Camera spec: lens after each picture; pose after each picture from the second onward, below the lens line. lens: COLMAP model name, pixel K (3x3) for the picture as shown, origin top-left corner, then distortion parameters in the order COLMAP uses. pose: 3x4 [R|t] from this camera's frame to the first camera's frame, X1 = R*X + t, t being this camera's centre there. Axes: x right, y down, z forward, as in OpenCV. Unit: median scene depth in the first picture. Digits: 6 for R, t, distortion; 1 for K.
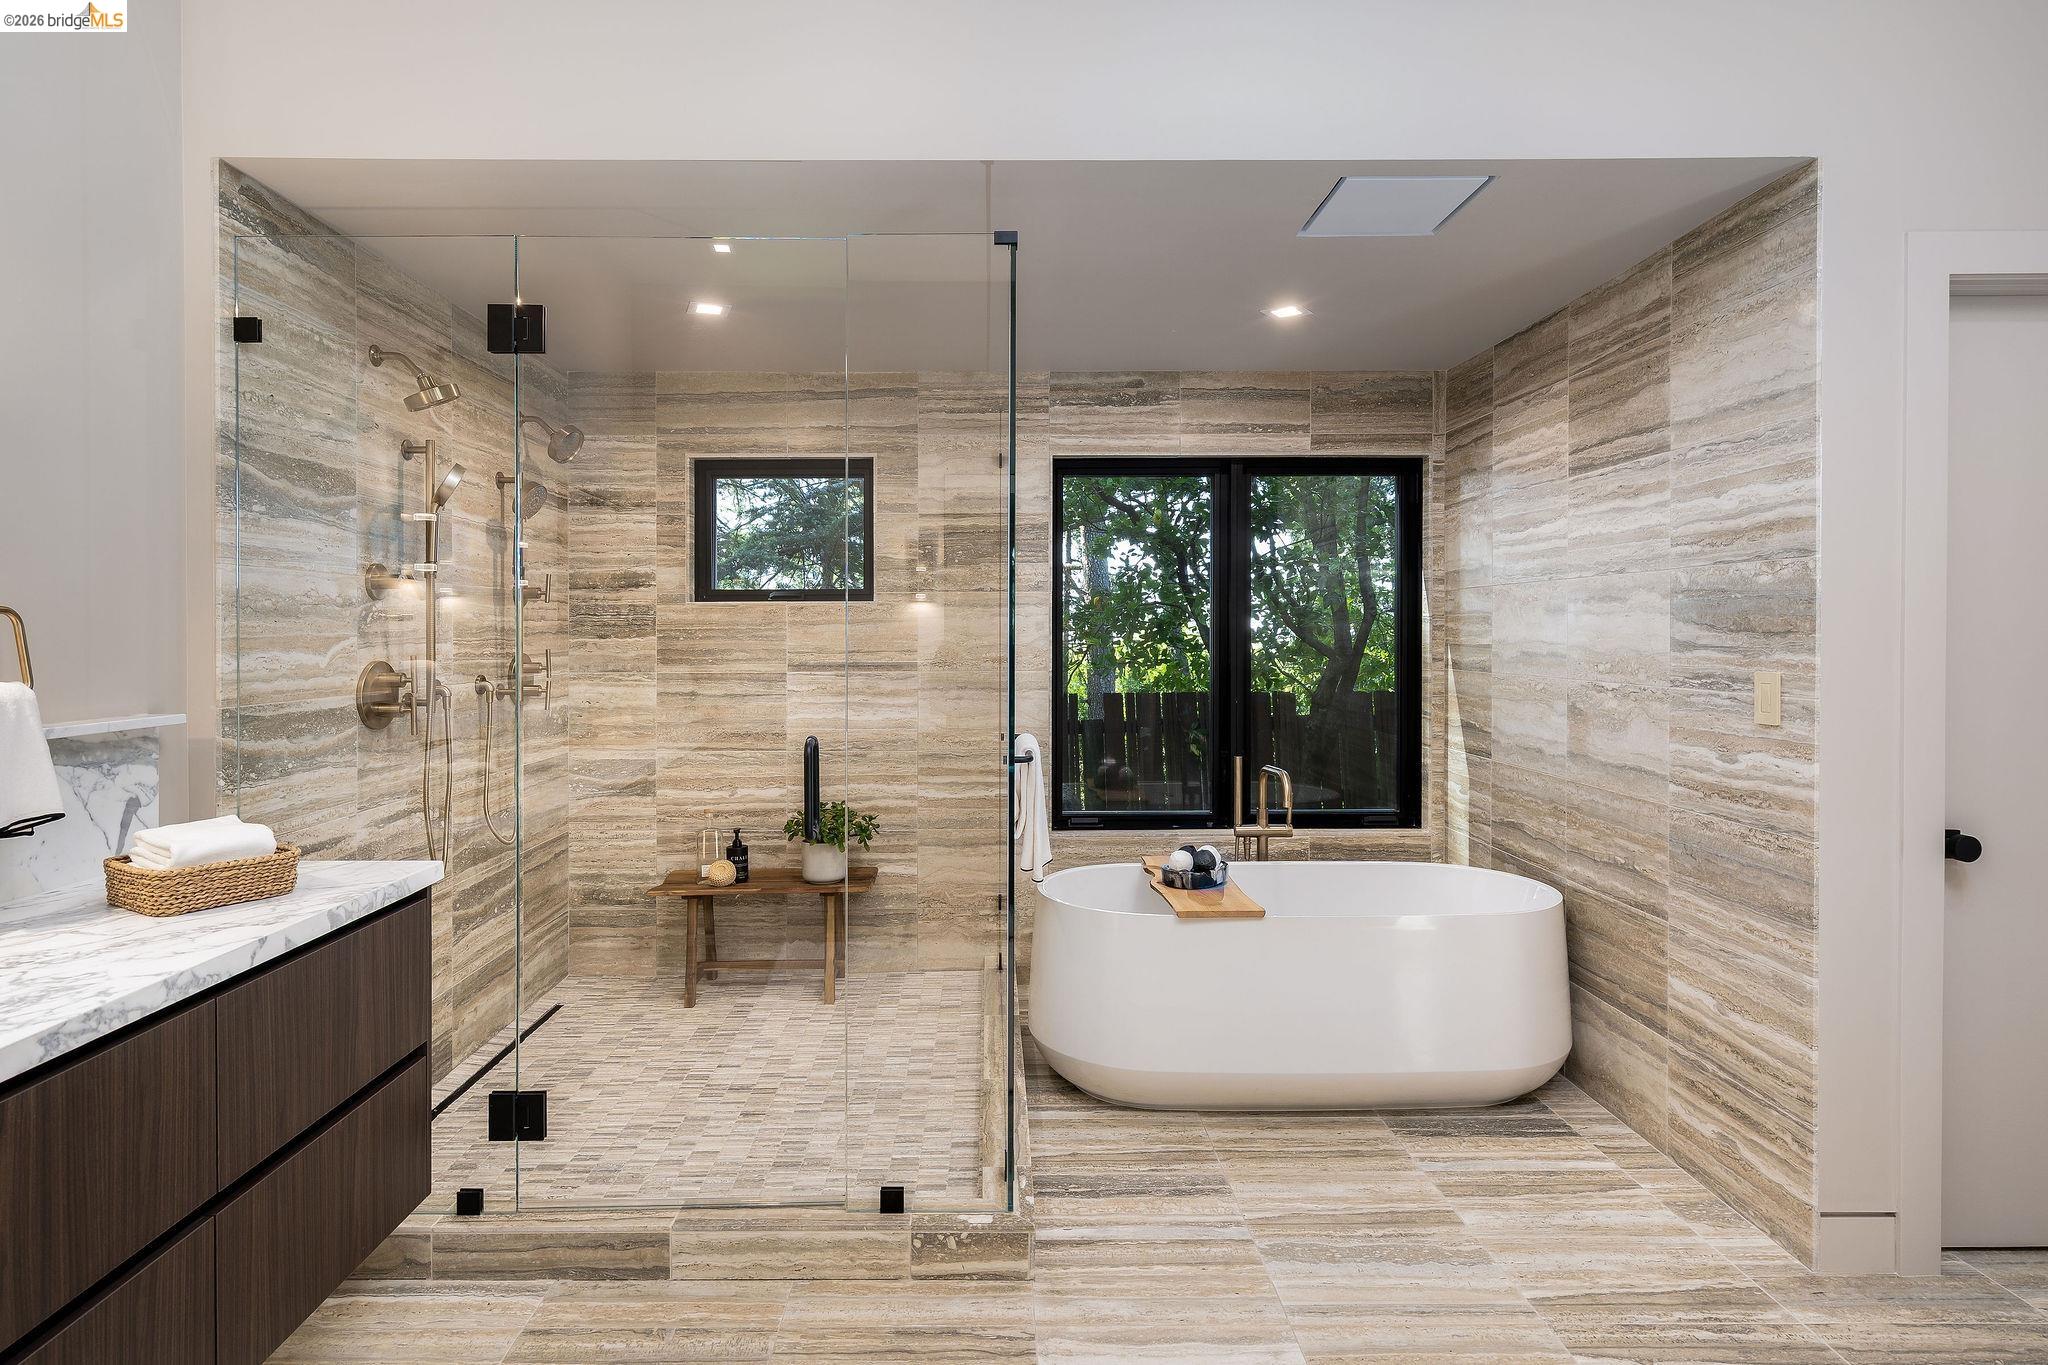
lens RADIAL K [[1107.8, 0, 1017.3], [0, 1107.8, 635.9], [0, 0, 1]] dist [-0.000683, 0.001999]
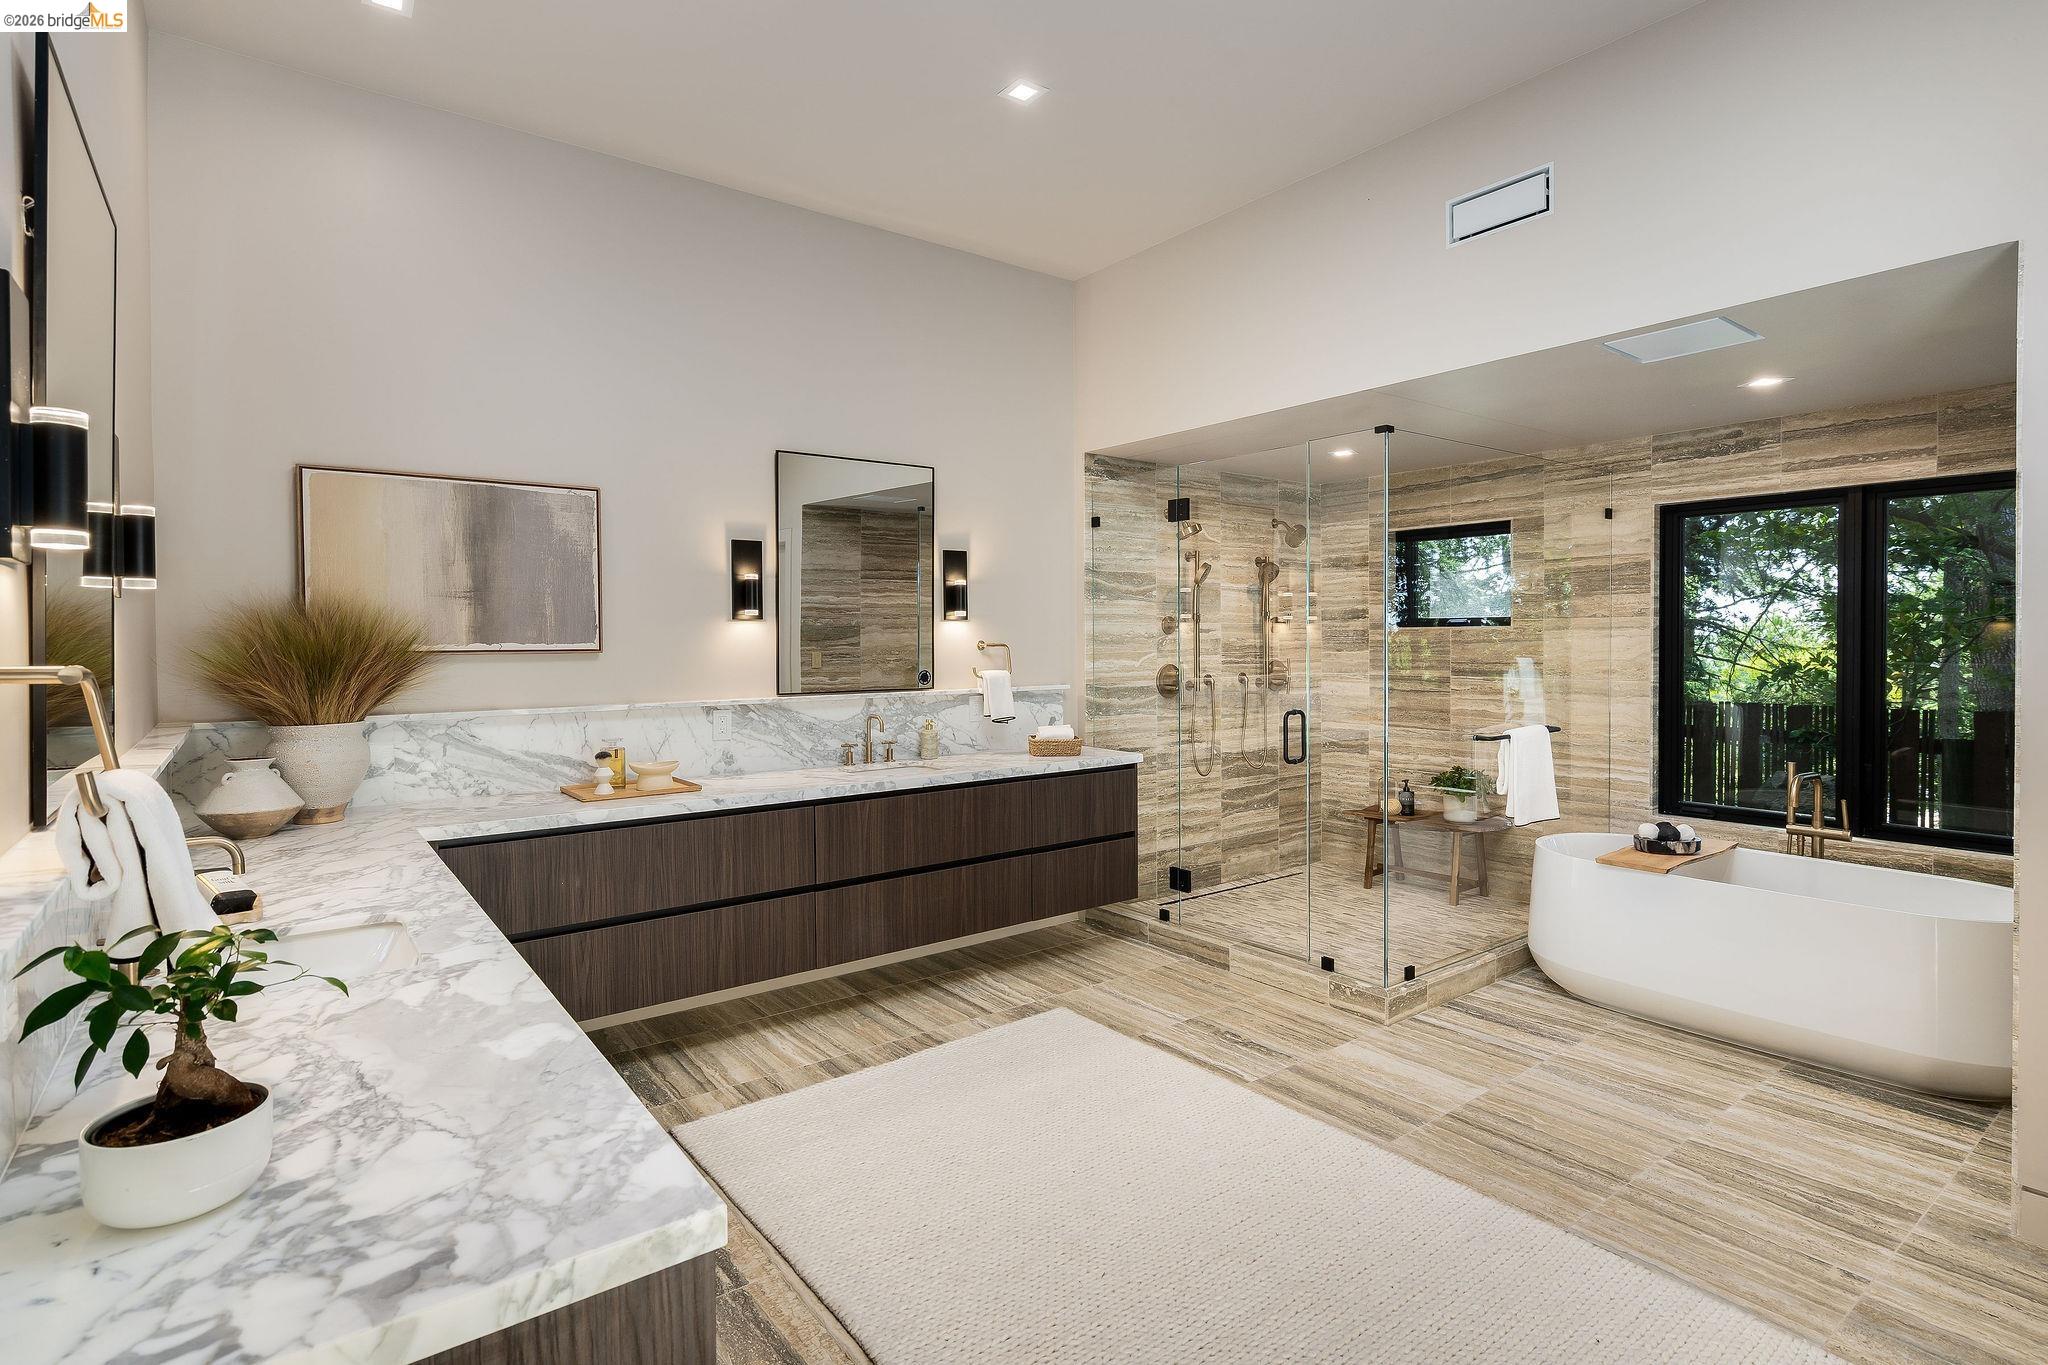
lens RADIAL K [[1012.4, 0, 1022.7], [0, 1012.4, 653.6], [0, 0, 1]] dist [0.001948, -0.000121]
pose [[0.599979, 0.011522, -0.799933, 0.722038], [0.001221, 0.999882, 0.015318, -0.024599], [0.800015, -0.010167, 0.599894, -0.318401]]
